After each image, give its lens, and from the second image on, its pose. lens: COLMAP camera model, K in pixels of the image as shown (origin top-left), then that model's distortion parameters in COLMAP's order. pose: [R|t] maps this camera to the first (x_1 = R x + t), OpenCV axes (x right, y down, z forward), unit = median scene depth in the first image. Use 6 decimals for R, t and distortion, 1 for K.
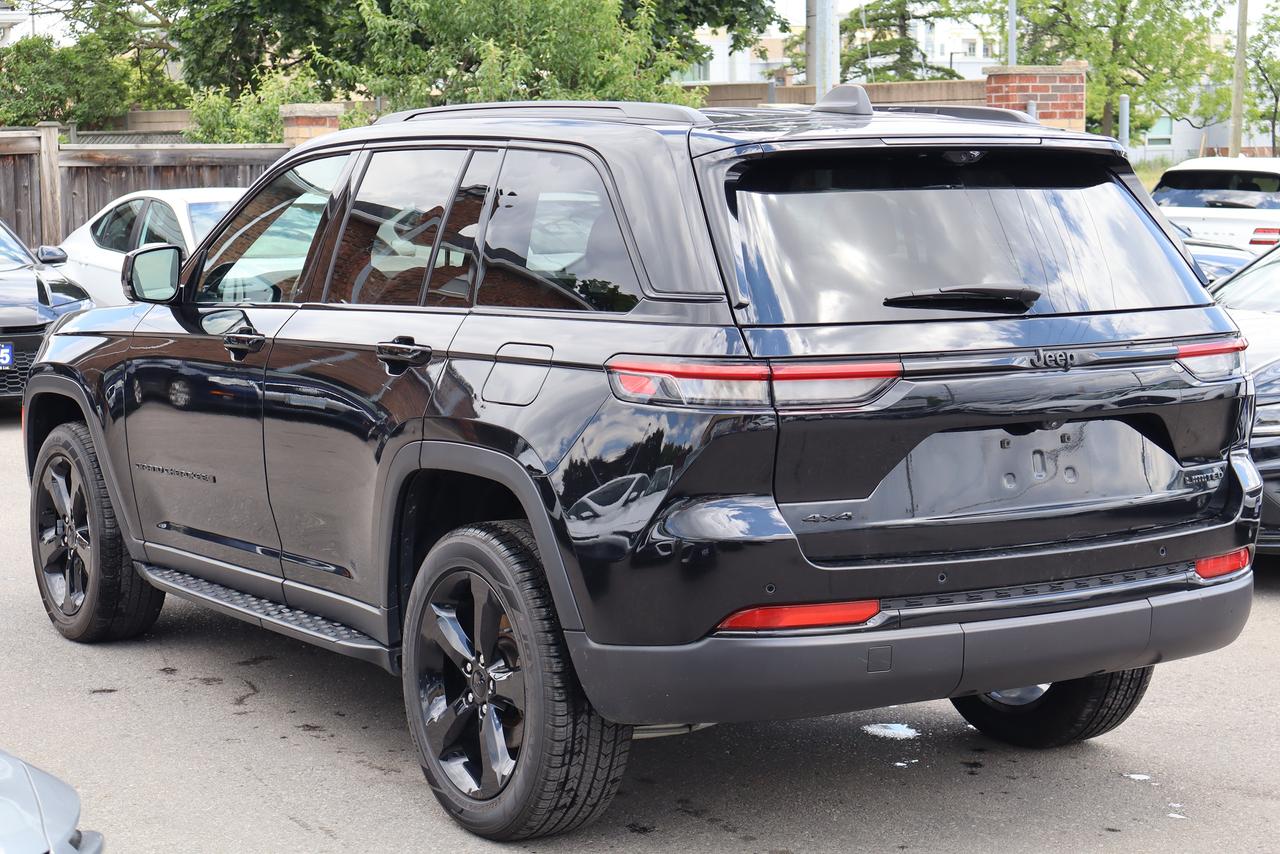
lens RADIAL K [[2428.1, 0, 640.2], [0, 2428.1, 426.6], [0, 0, 1]] dist [0.021129, 0.000000]
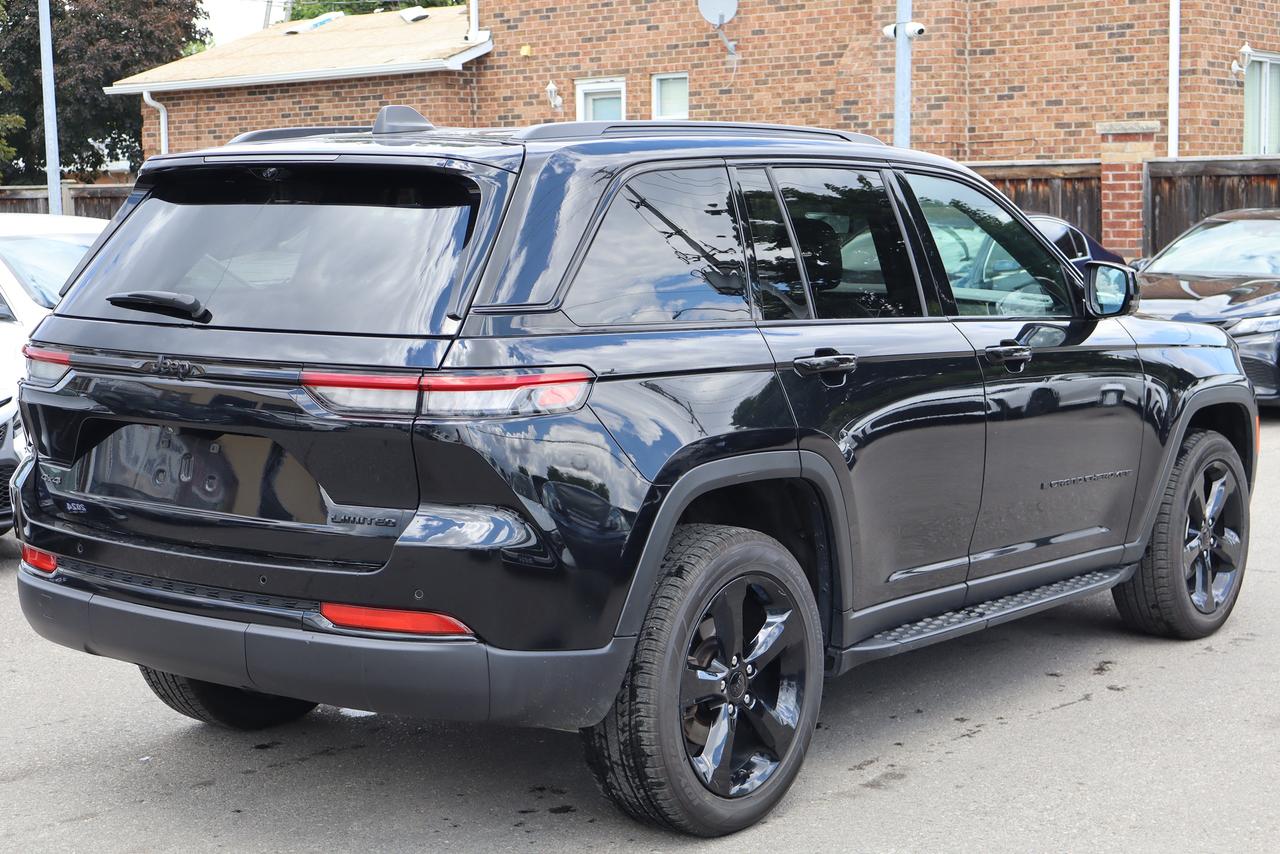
lens RADIAL K [[2061.2, 0, 643.4], [0, 2061.2, 427.5], [0, 0, 1]] dist [-0.004916, 0.000000]
pose [[0.349013, 0.111960, -0.930406, 1.001376], [-0.105917, 0.991188, 0.079542, -0.088102], [0.931113, 0.070785, 0.357796, 0.822200]]
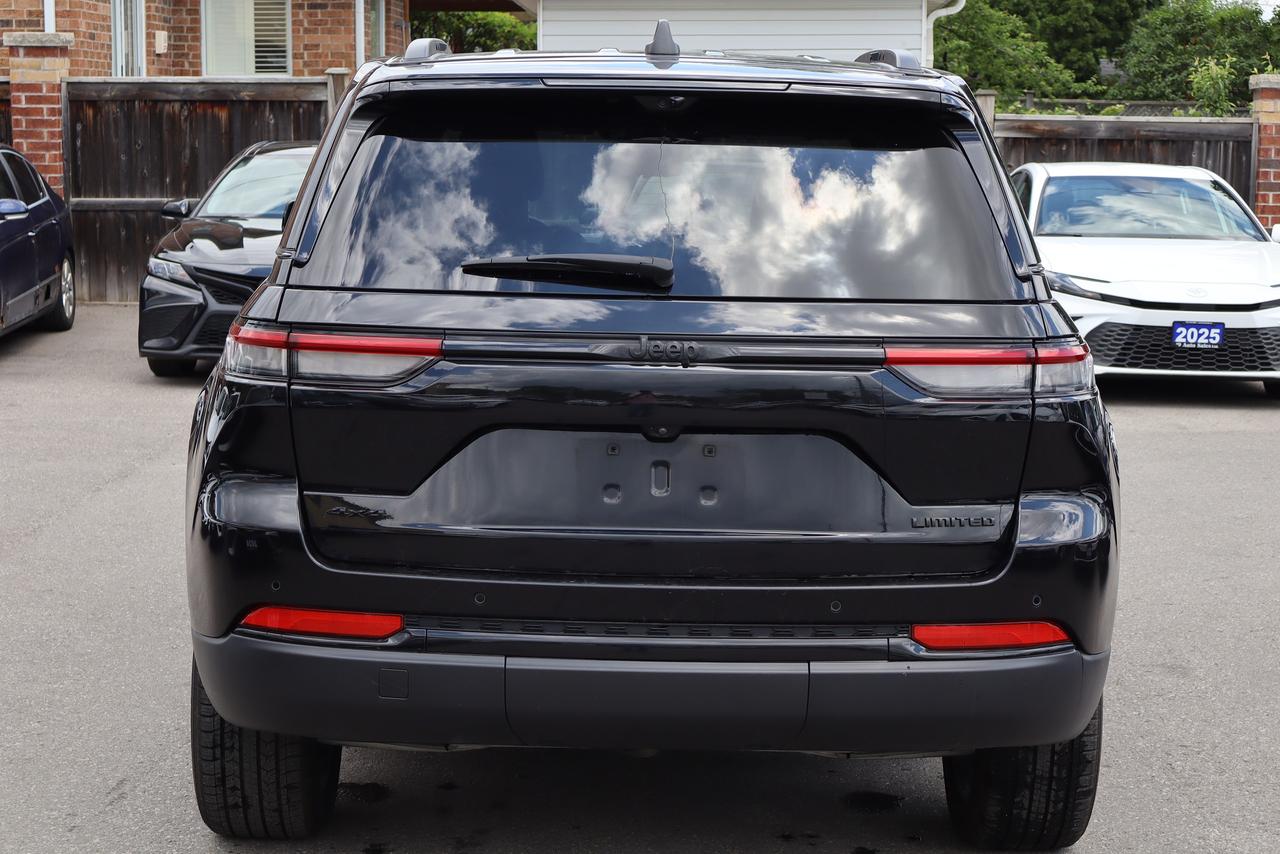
lens RADIAL K [[2538.7, 0, 584.5], [0, 2538.7, 421.3], [0, 0, 1]] dist [-0.008001, 0.000000]
pose [[0.848659, 0.081165, -0.522675, 0.558397], [-0.081058, 0.996441, 0.023121, -0.020394], [0.522692, 0.022745, 0.852218, 0.246166]]
